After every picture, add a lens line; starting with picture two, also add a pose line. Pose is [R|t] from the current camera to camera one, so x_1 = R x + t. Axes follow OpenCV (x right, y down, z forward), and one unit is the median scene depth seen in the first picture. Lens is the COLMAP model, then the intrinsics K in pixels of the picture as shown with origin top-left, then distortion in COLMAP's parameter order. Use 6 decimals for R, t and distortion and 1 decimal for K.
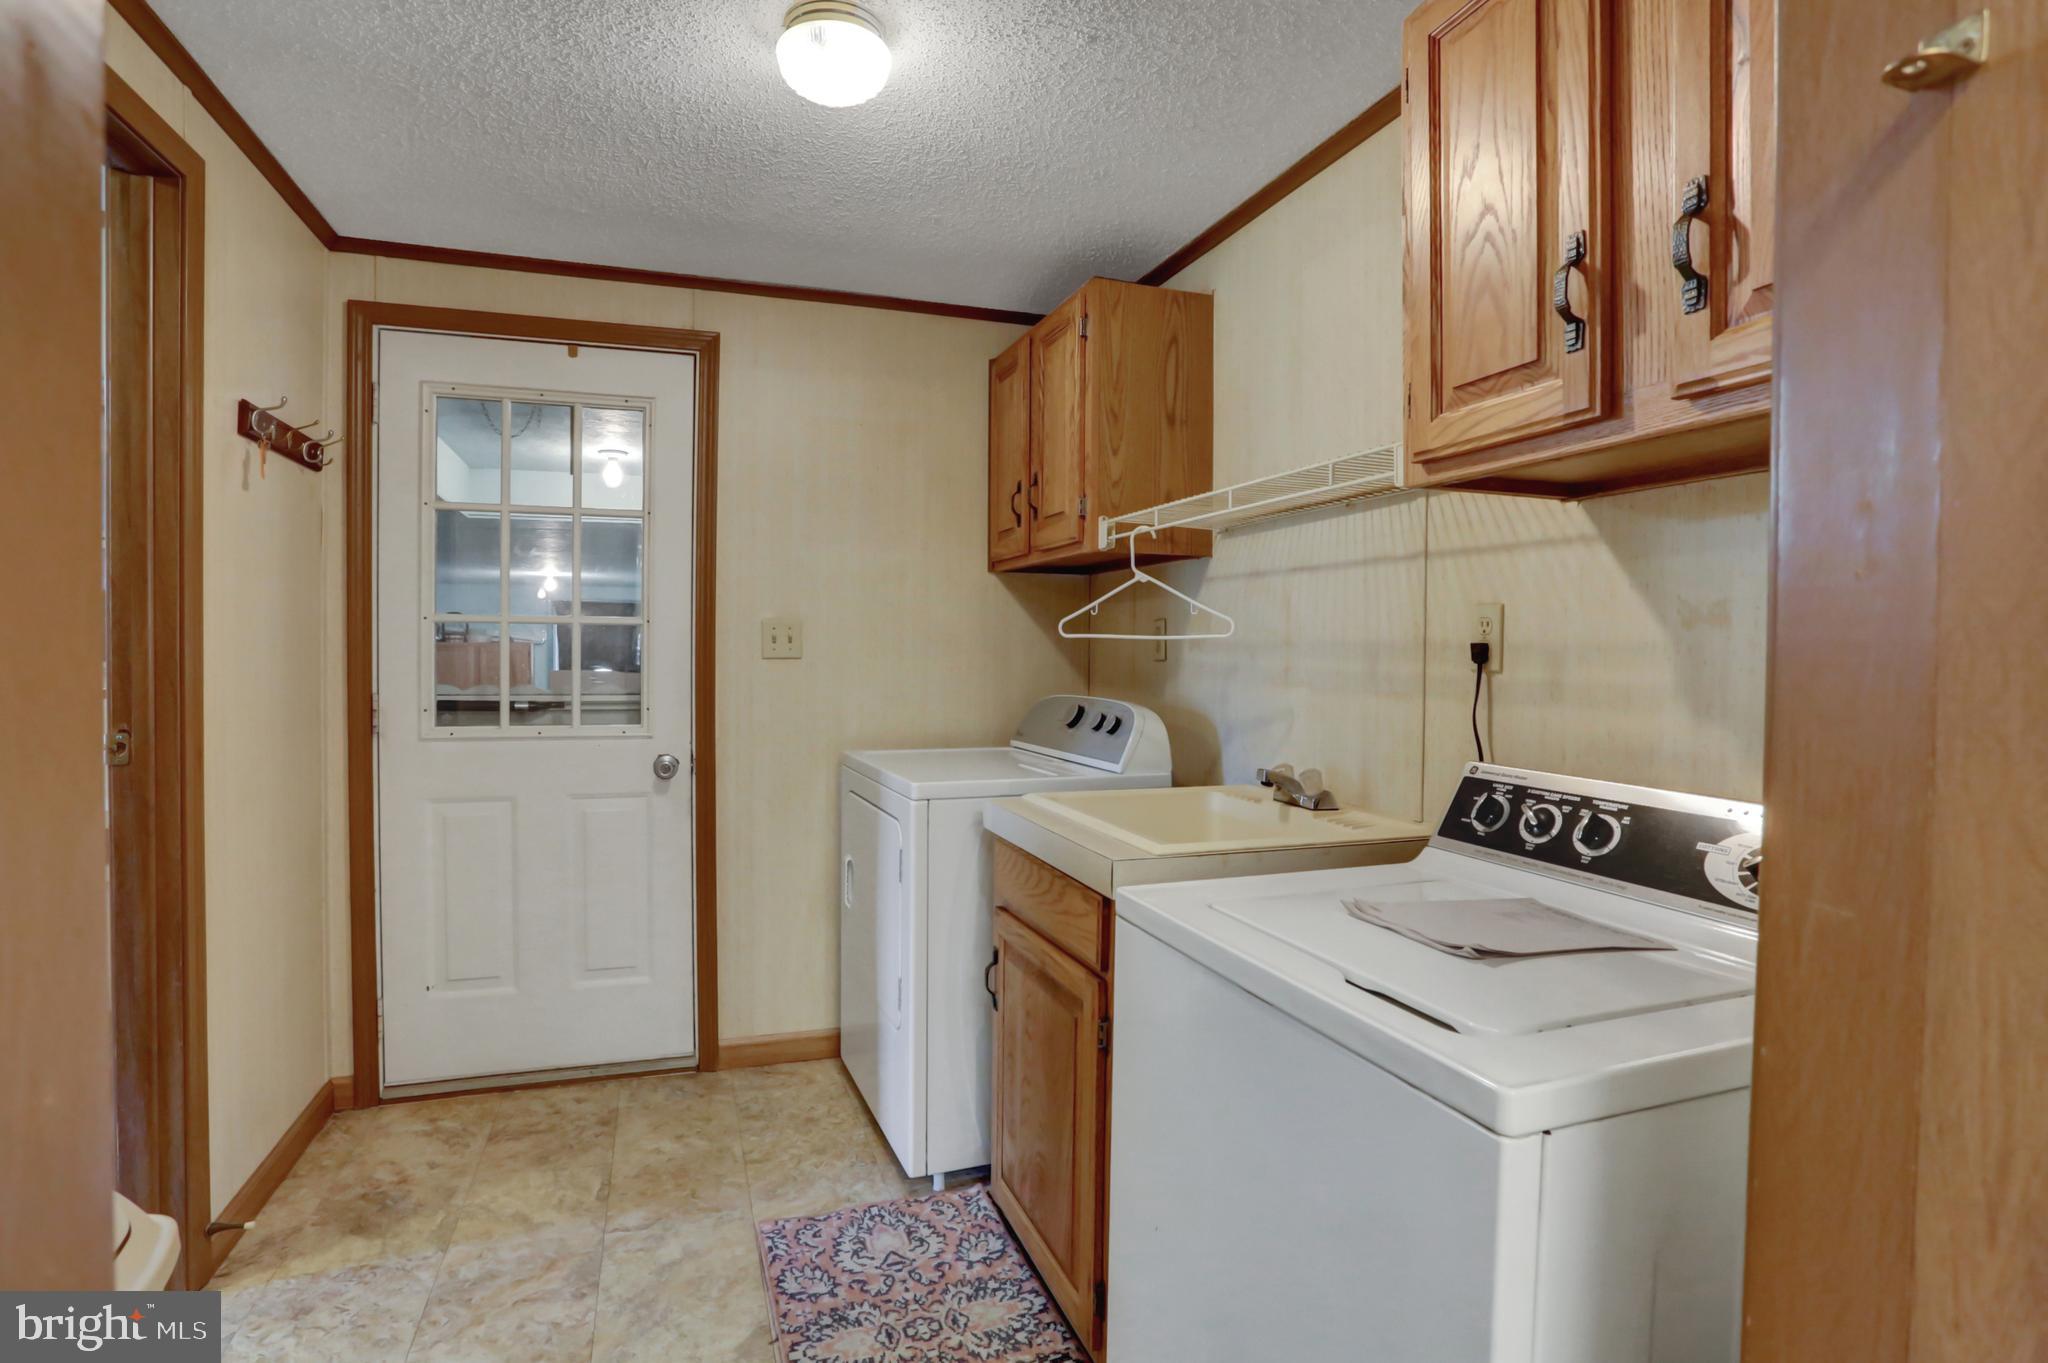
lens RADIAL K [[1023.1, 0, 1017.9], [0, 1023.1, 686.9], [0, 0, 1]] dist [-0.058080, 0.022391]
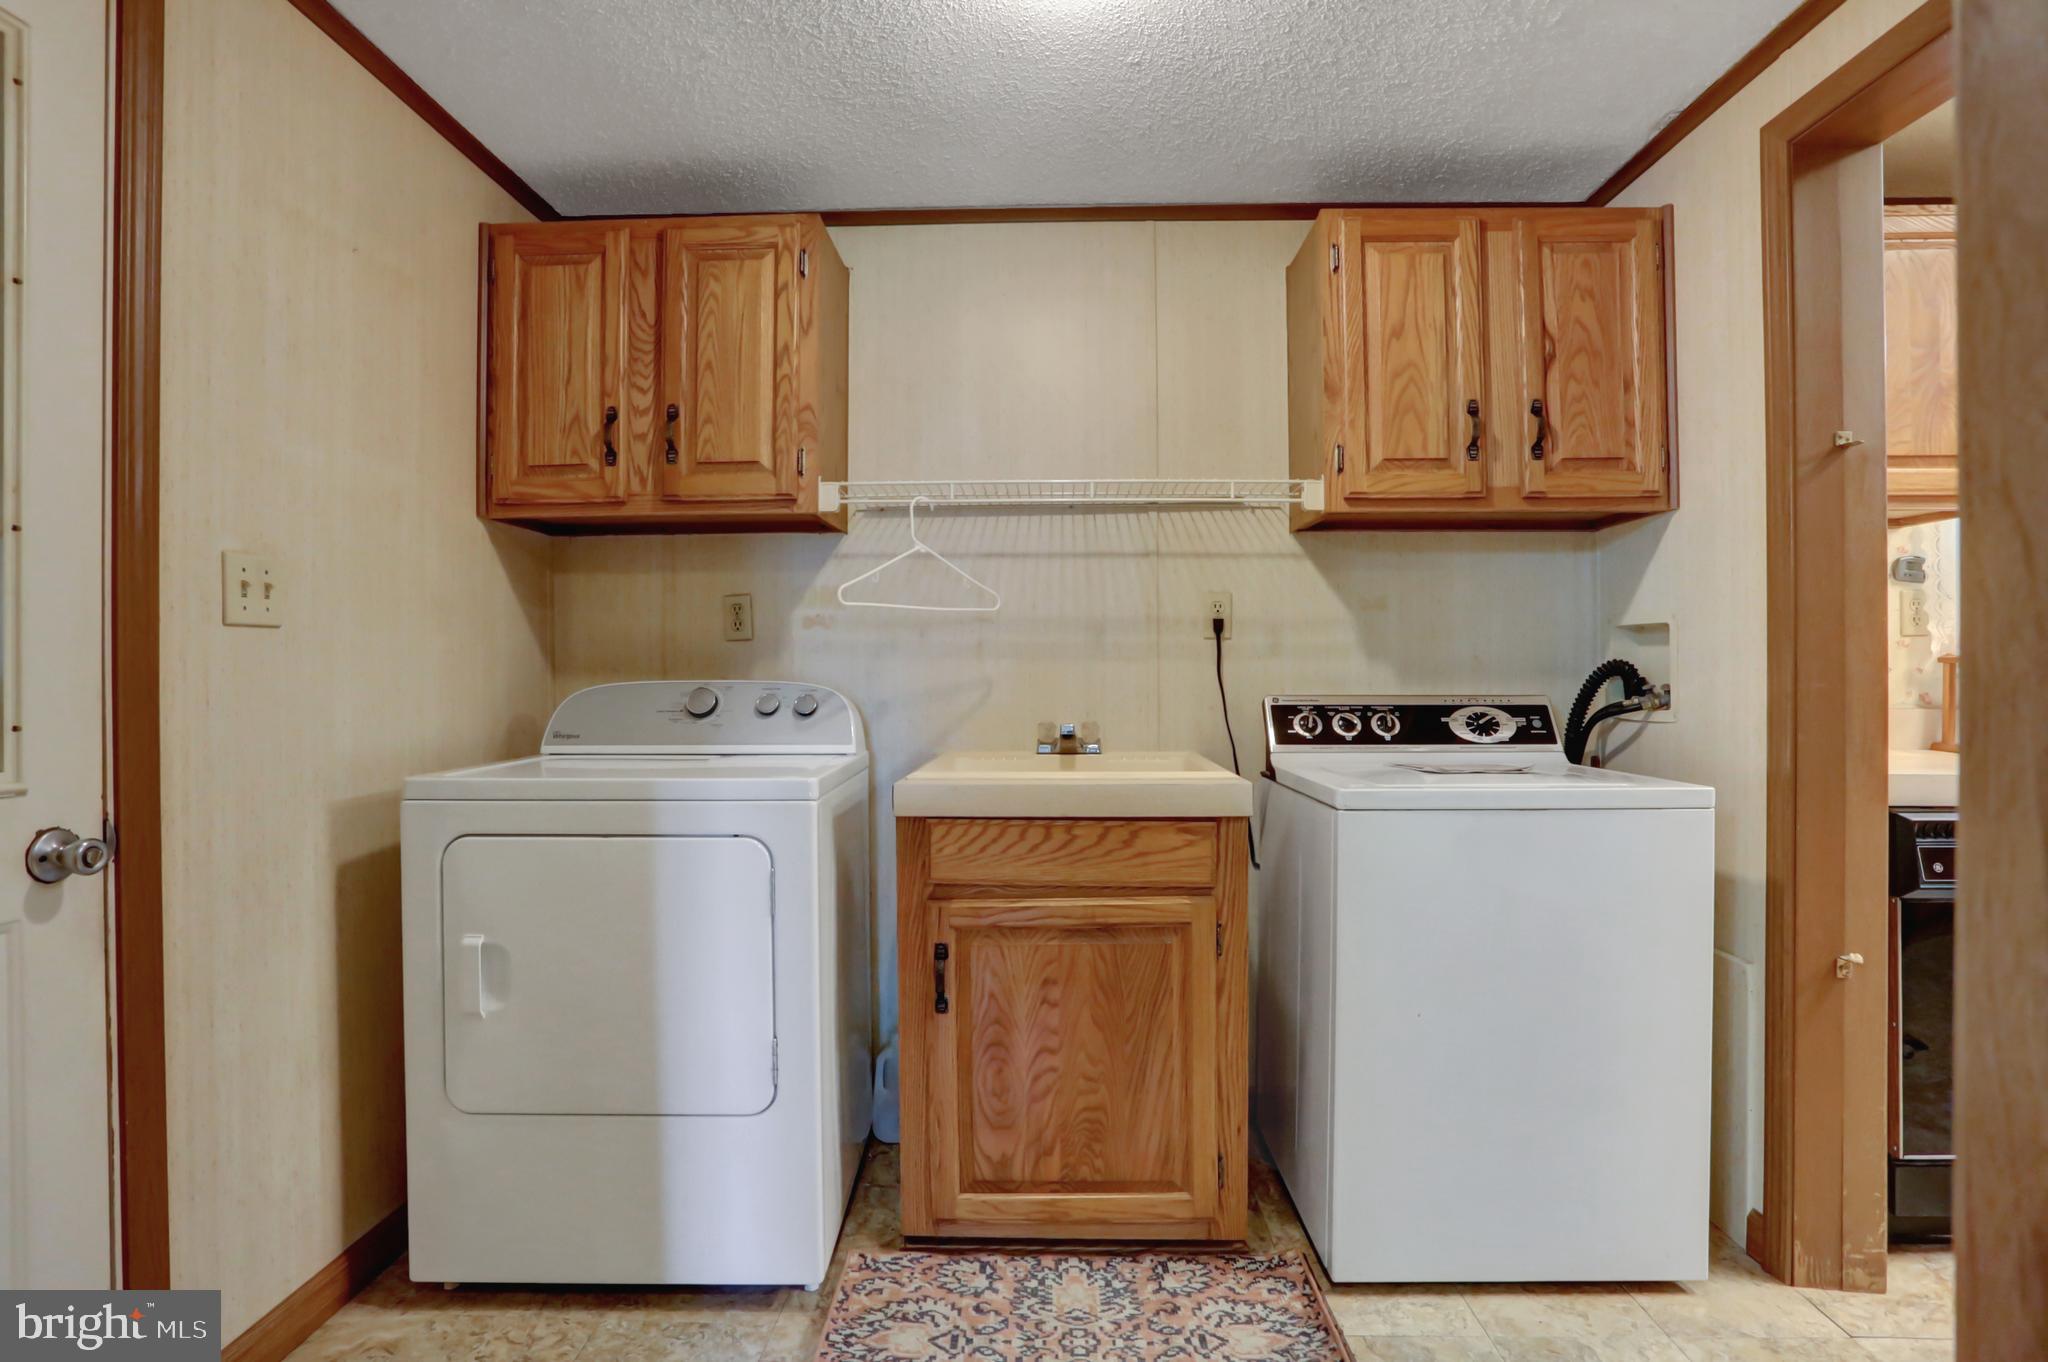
lens RADIAL K [[1023.1, 0, 1030.7], [0, 1023.1, 680.8], [0, 0, 1]] dist [-0.058080, 0.022391]
pose [[0.349874, -0.018429, 0.936615, -0.903384], [0.041026, 0.999149, 0.004334, 0.025181], [-0.935898, 0.036909, 0.350332, 0.653408]]
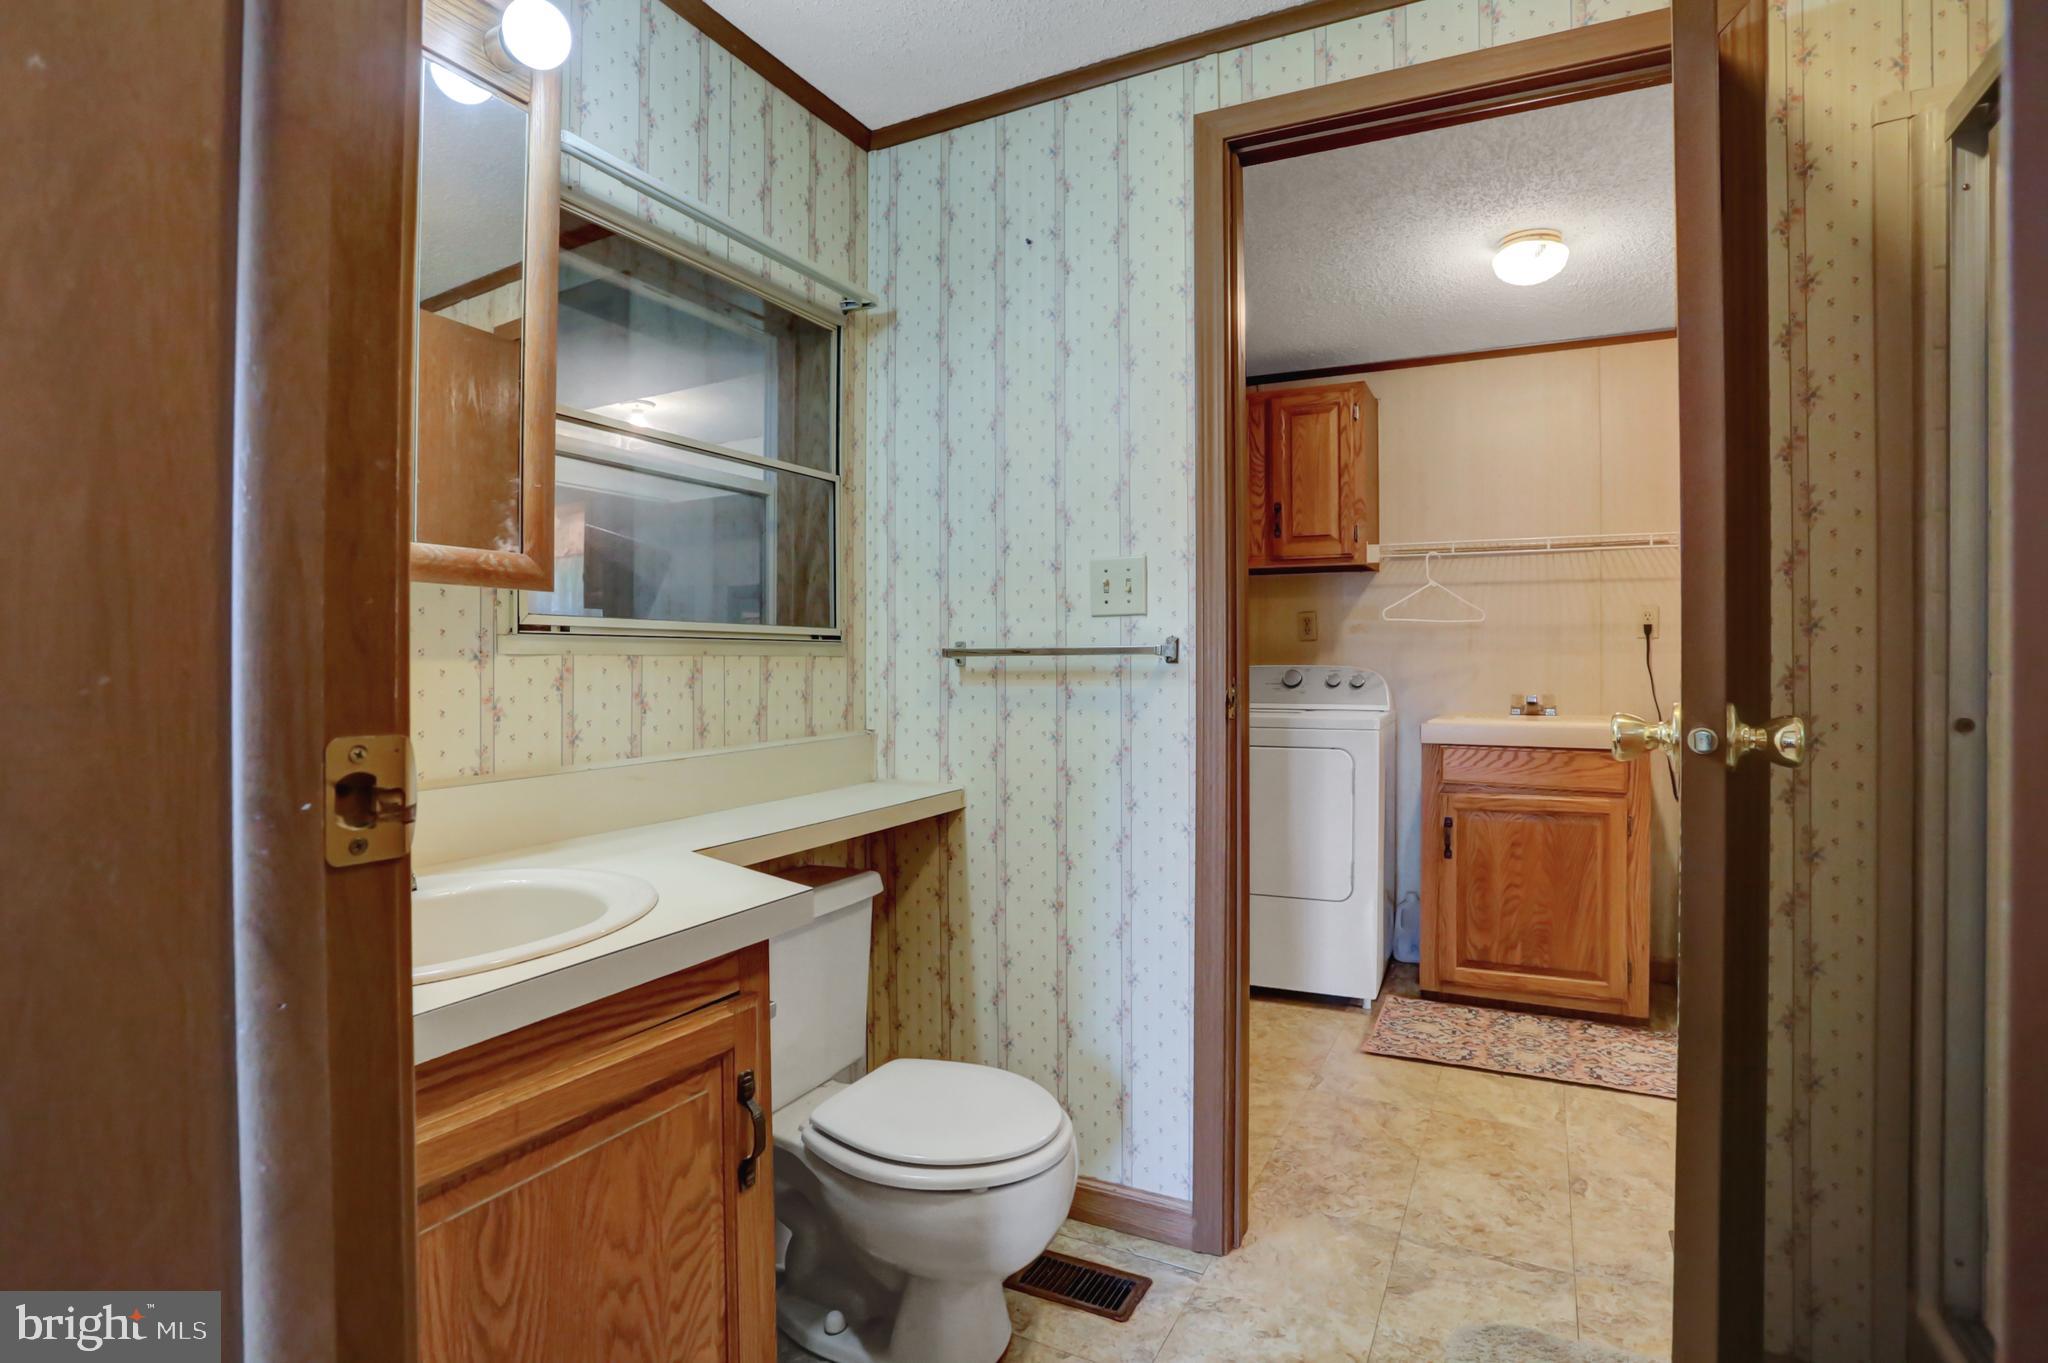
lens RADIAL K [[1023.1, 0, 1028.8], [0, 1023.1, 669.9], [0, 0, 1]] dist [-0.058080, 0.022391]
pose [[0.716289, -0.015032, 0.697642, -1.684861], [0.032380, 0.999407, -0.011711, 0.029549], [-0.697053, 0.030978, 0.716351, 0.361170]]
